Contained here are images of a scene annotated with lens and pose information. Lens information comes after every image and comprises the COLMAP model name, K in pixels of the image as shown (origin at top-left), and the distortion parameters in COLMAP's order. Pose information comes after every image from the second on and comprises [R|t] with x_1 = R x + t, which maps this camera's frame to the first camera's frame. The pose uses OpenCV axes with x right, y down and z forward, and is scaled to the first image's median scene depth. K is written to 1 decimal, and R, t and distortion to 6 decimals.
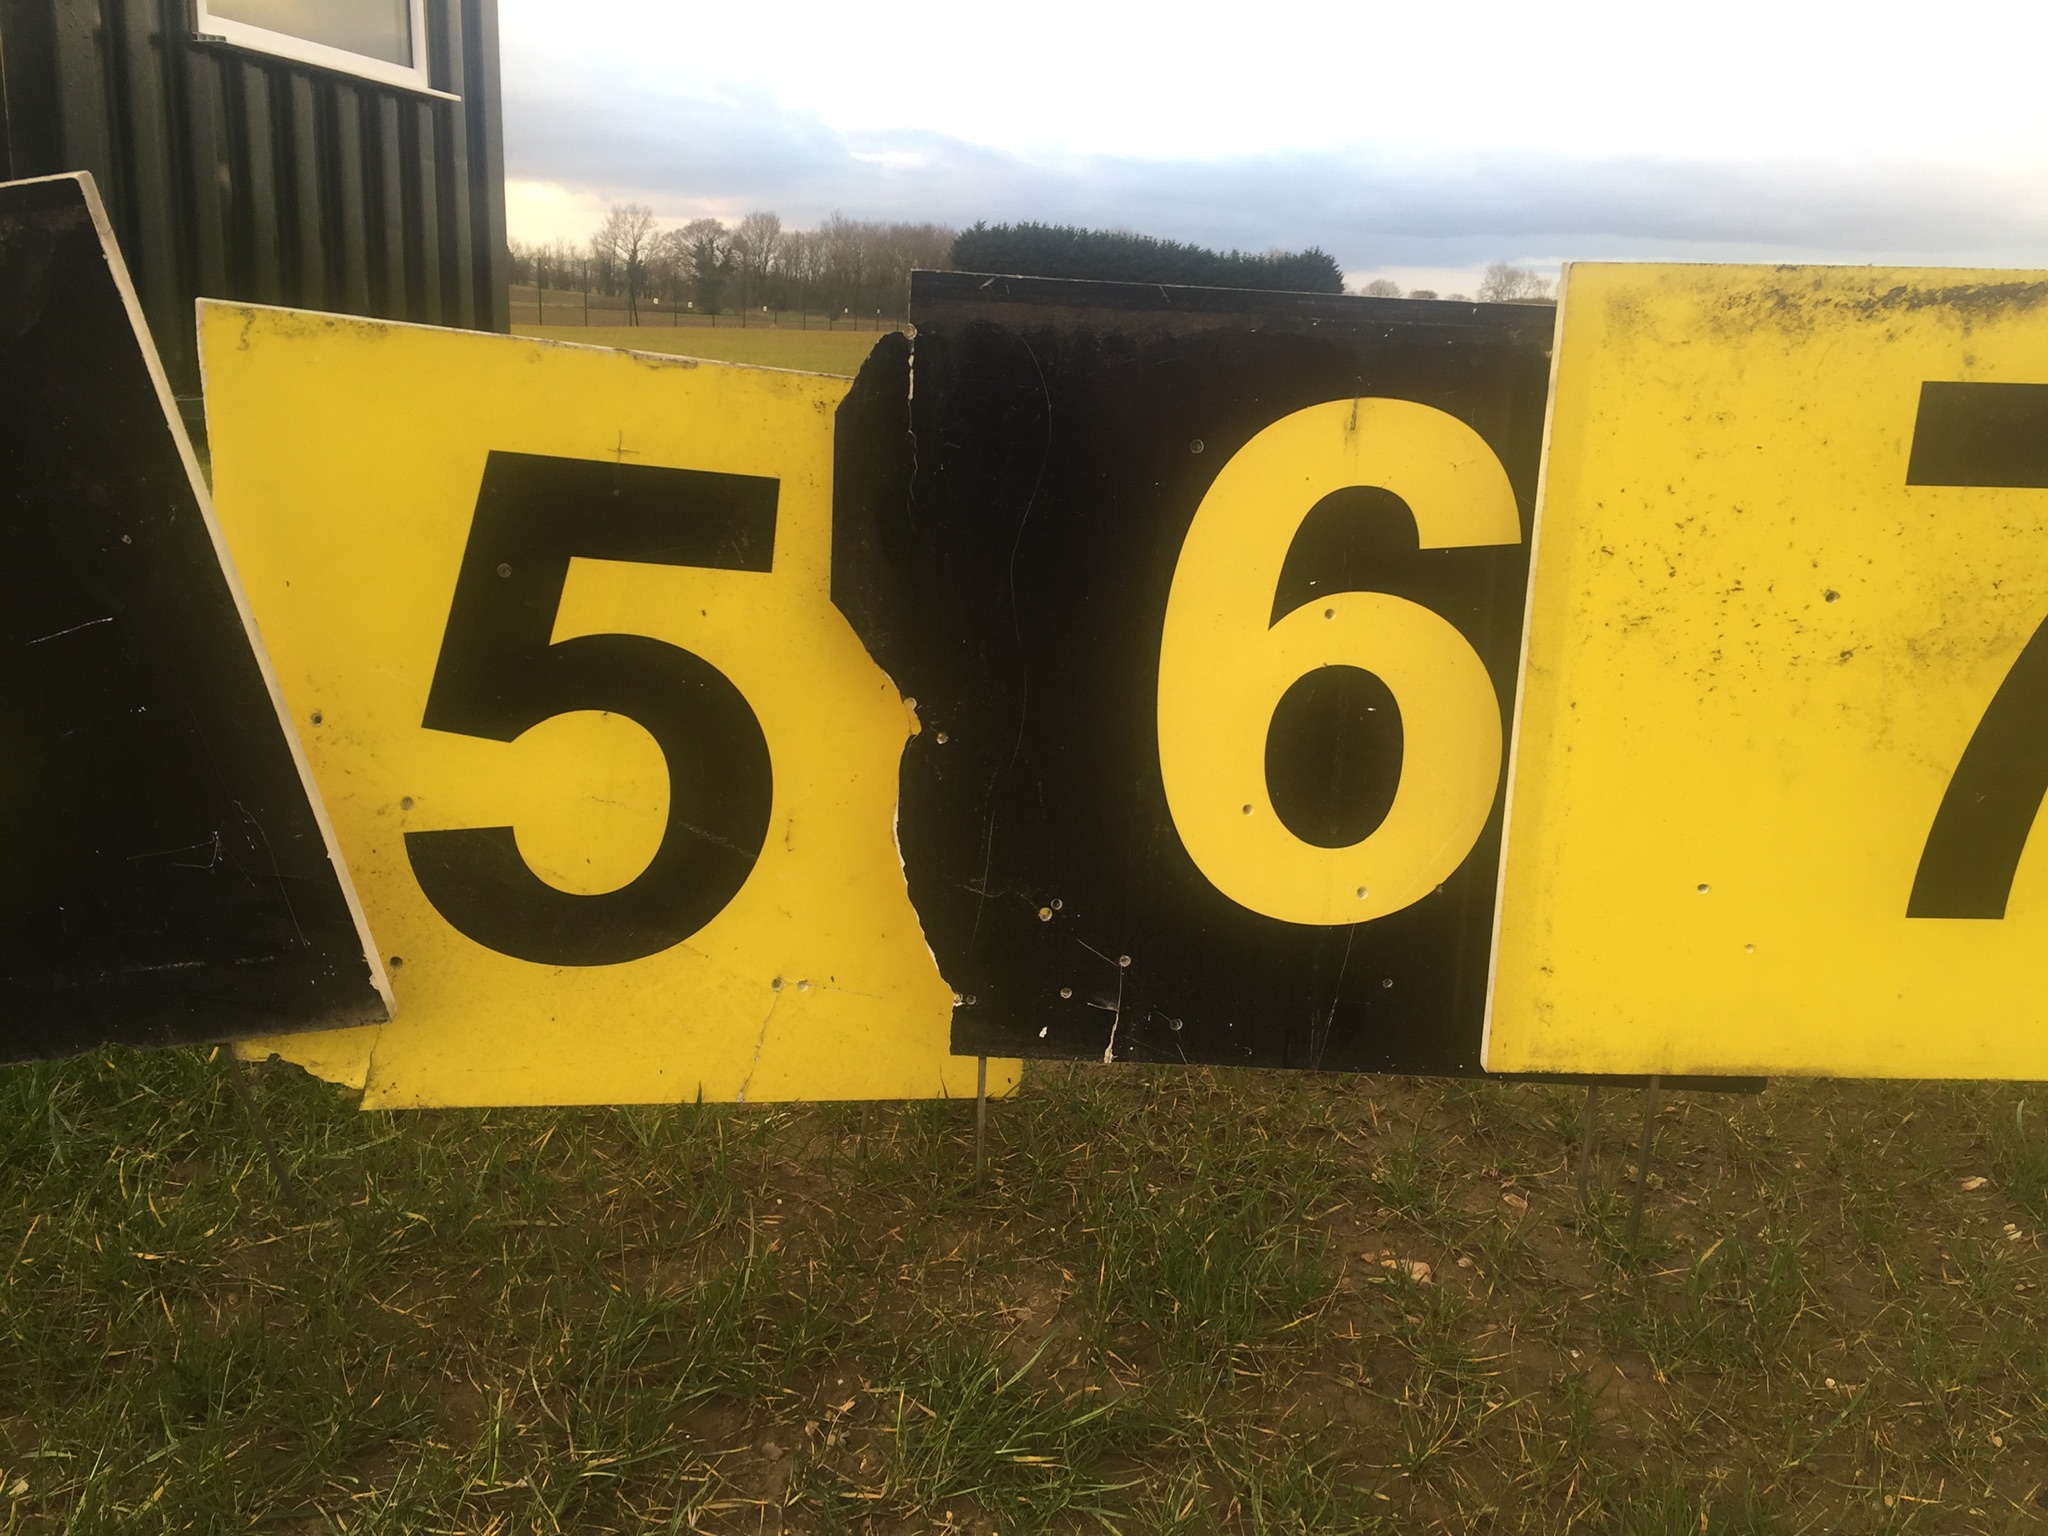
lens RADIAL K [[1772.1, 0, 1024.0], [0, 1772.1, 768.0], [0, 0, 1]] dist [0.134422, -0.171114]
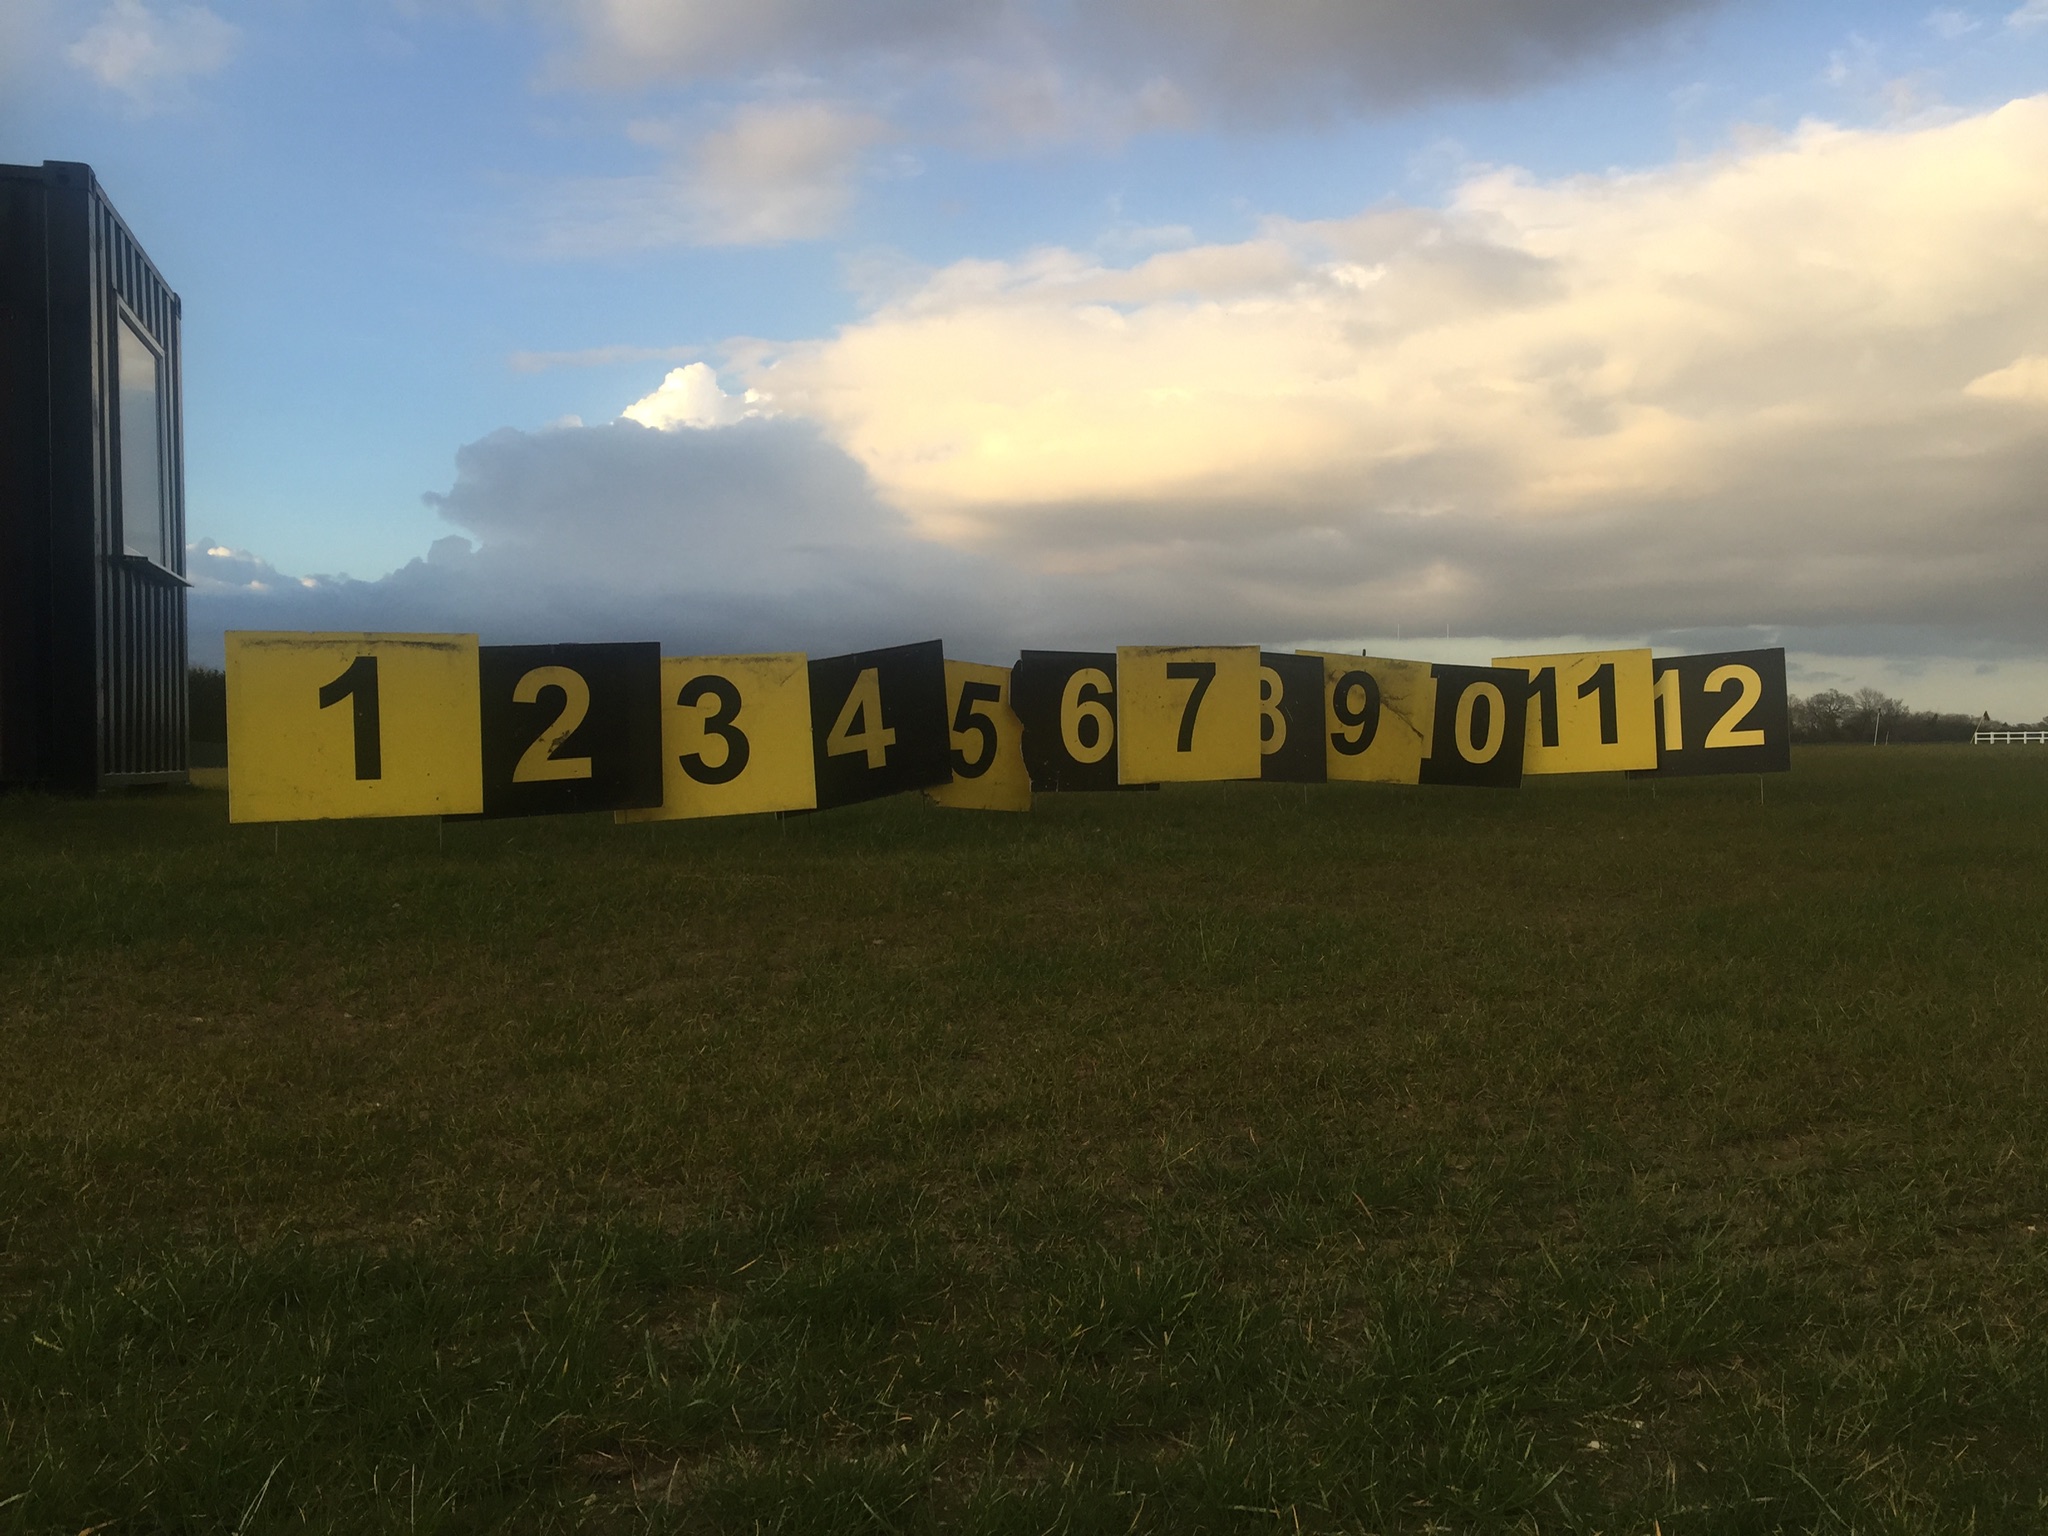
lens RADIAL K [[1772.1, 0, 1024.0], [0, 1772.1, 768.0], [0, 0, 1]] dist [0.134422, -0.171114]
pose [[0.878347, -0.057548, 0.474547, -2.749379], [0.170231, 0.965302, -0.198022, 1.215059], [-0.446685, 0.254715, 0.857667, -3.789594]]
